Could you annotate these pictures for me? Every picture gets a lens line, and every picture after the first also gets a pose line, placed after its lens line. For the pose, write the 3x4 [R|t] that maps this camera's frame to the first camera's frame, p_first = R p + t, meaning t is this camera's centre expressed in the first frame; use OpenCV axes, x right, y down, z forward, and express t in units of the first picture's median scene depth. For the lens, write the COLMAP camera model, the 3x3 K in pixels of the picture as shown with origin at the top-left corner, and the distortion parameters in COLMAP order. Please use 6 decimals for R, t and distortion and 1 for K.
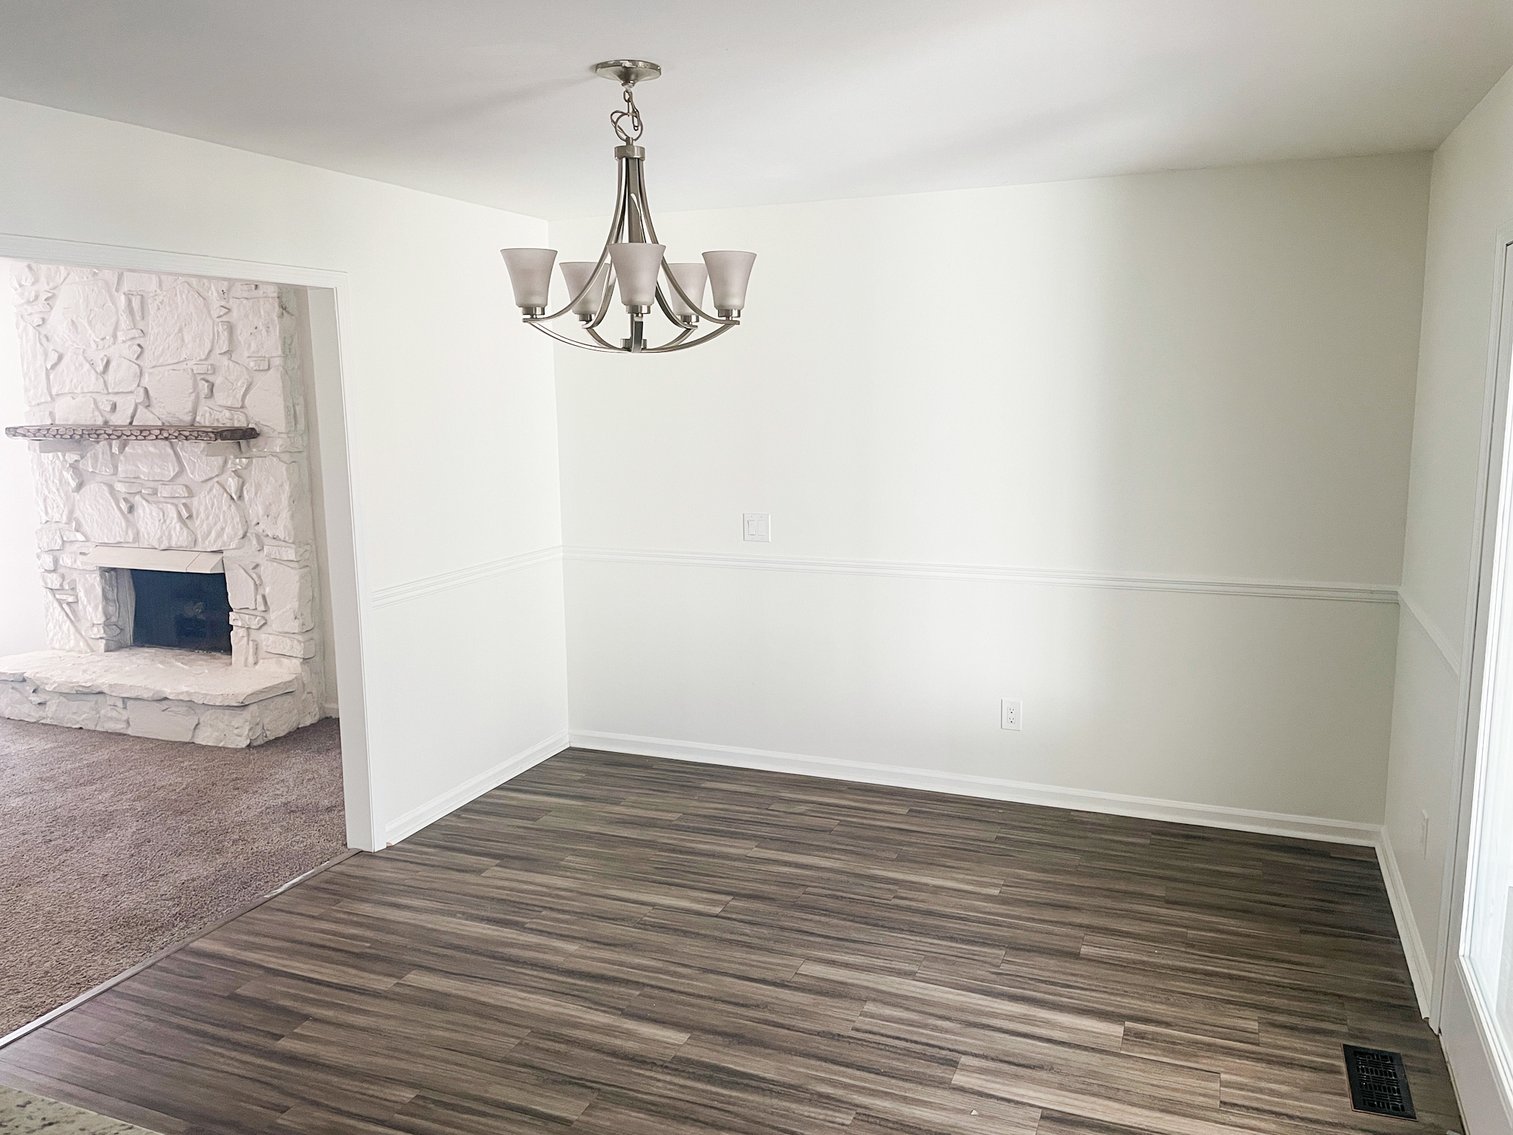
lens RADIAL K [[1150.5, 0, 755.6], [0, 1150.5, 562.4], [0, 0, 1]] dist [0.099623, -0.118357]
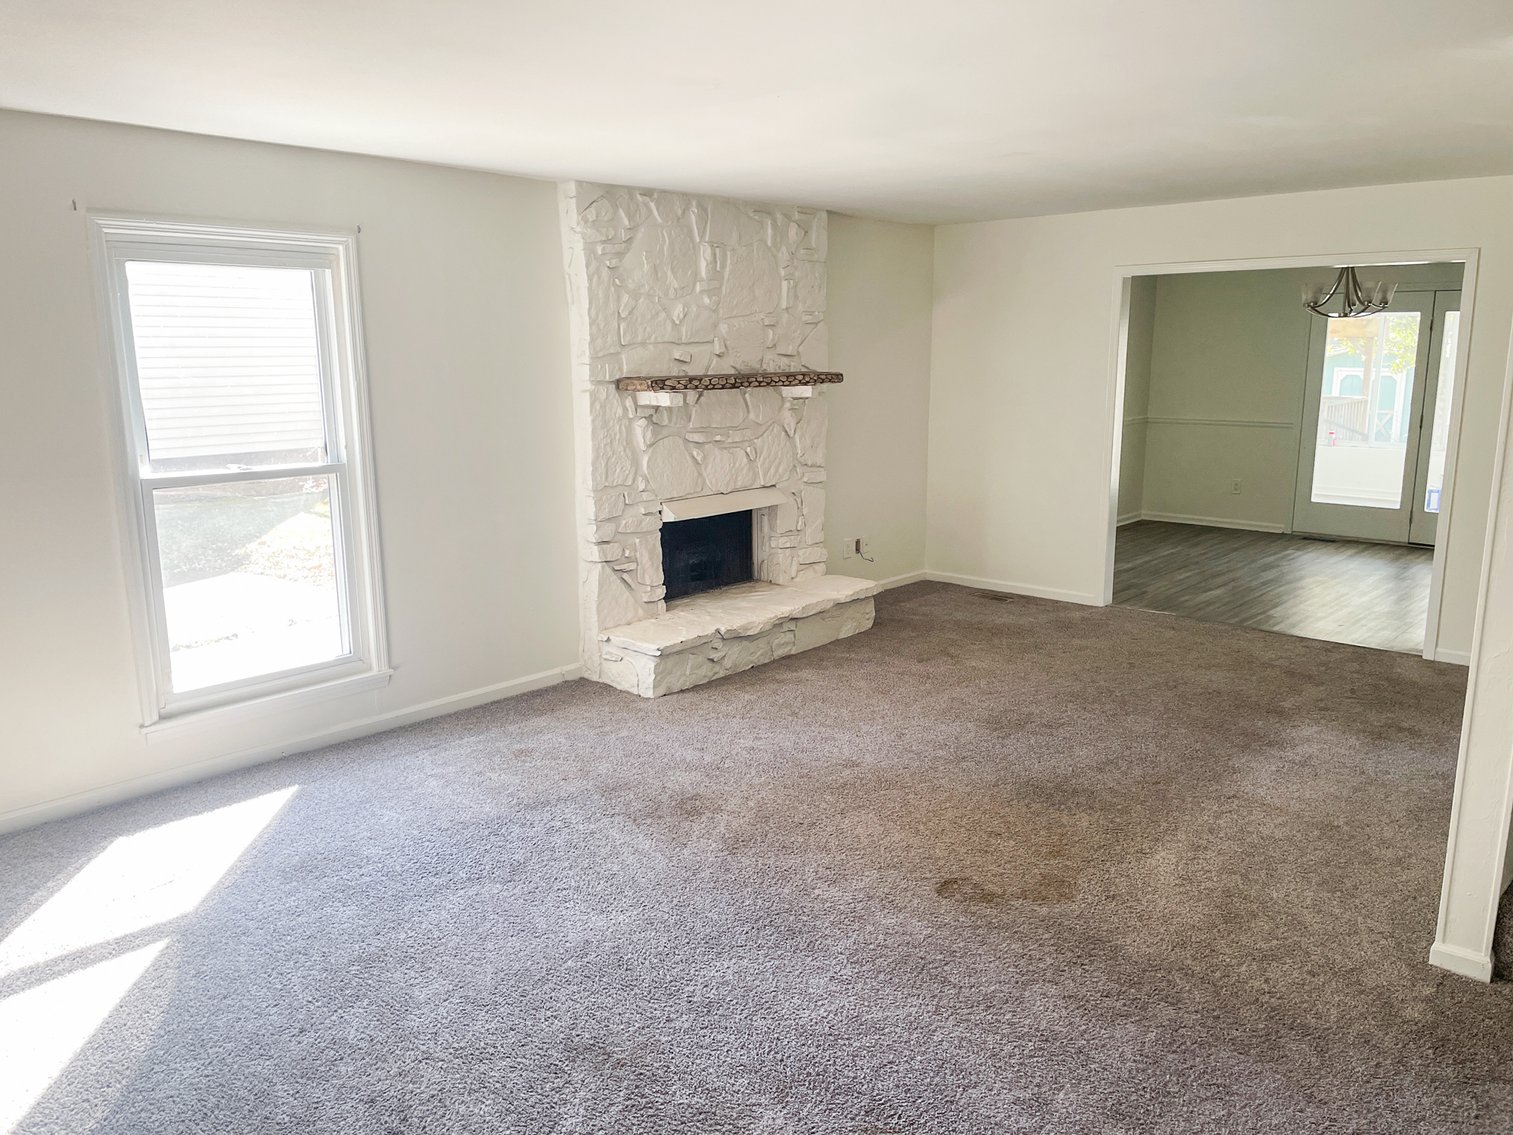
lens RADIAL K [[1186.1, 0, 742.0], [0, 1186.1, 560.2], [0, 0, 1]] dist [0.107208, -0.138708]
pose [[0.318707, -0.161503, 0.933993, -1.524968], [0.144562, 0.982131, 0.120498, -0.078868], [-0.936764, 0.096617, 0.336360, 0.639506]]
